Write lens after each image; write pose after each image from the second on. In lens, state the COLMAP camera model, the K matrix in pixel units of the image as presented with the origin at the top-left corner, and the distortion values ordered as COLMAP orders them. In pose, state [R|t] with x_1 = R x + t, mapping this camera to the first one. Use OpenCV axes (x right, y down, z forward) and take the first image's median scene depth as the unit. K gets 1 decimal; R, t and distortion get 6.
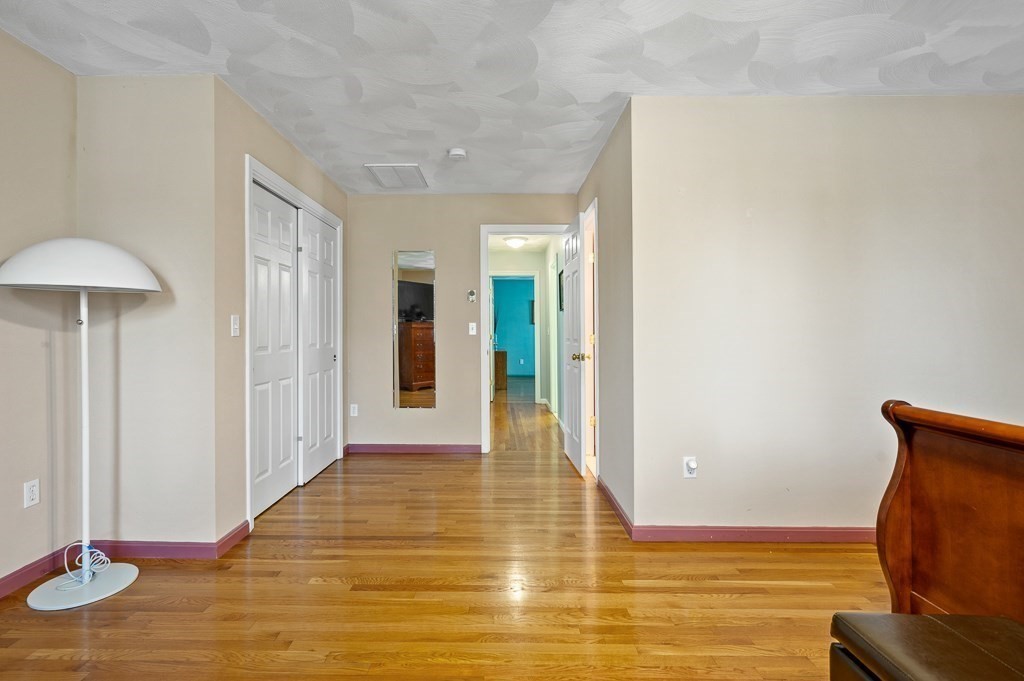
lens RADIAL K [[491.2, 0, 486.1], [0, 491.2, 327.7], [0, 0, 1]] dist [0.001067, 0.000214]
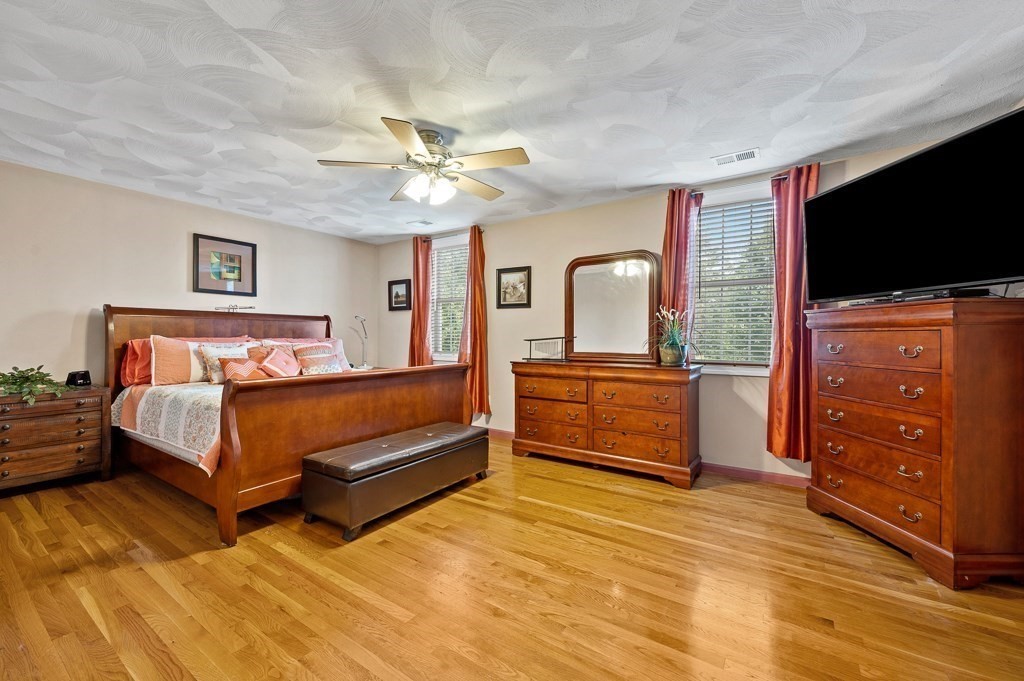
lens RADIAL K [[408.8, 0, 512.0], [0, 408.8, 340.5], [0, 0, 1]] dist [0.000649, 0.000010]
pose [[-0.849080, -0.007110, 0.528217, -0.476468], [-0.005906, 0.999975, 0.003966, 0.011442], [-0.528232, 0.000247, -0.849100, 1.252392]]
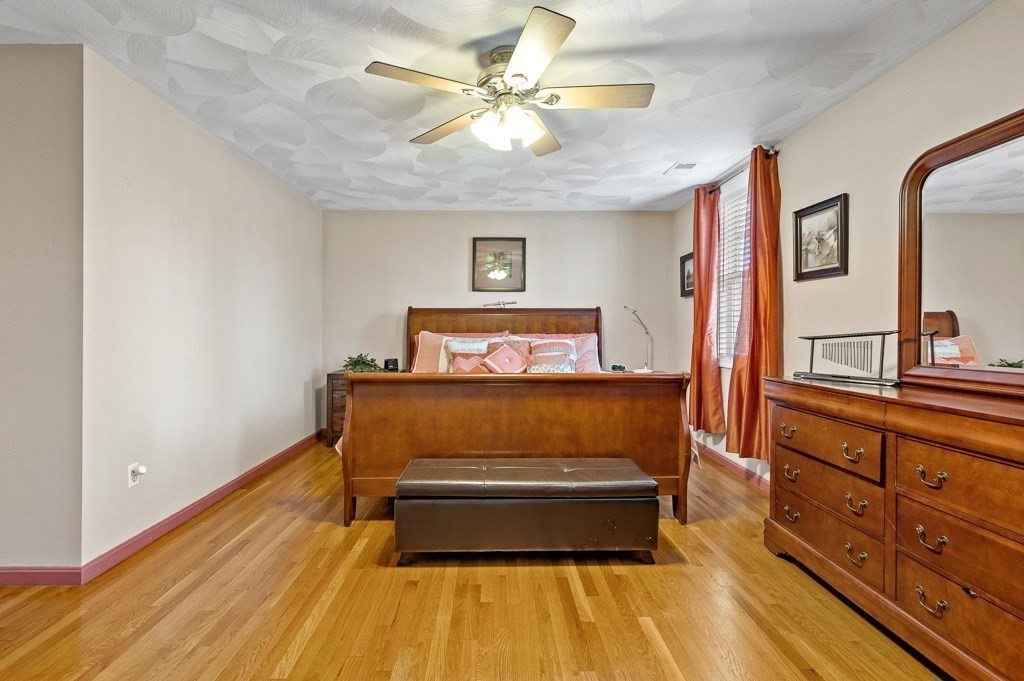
lens RADIAL K [[481.5, 0, 505.1], [0, 481.5, 333.4], [0, 0, 1]] dist [-0.000086, -0.000208]
pose [[-0.050935, -0.003715, 0.998695, -0.659363], [-0.006209, 0.999975, 0.003403, 0.006807], [-0.998683, -0.006028, -0.050957, 0.410642]]
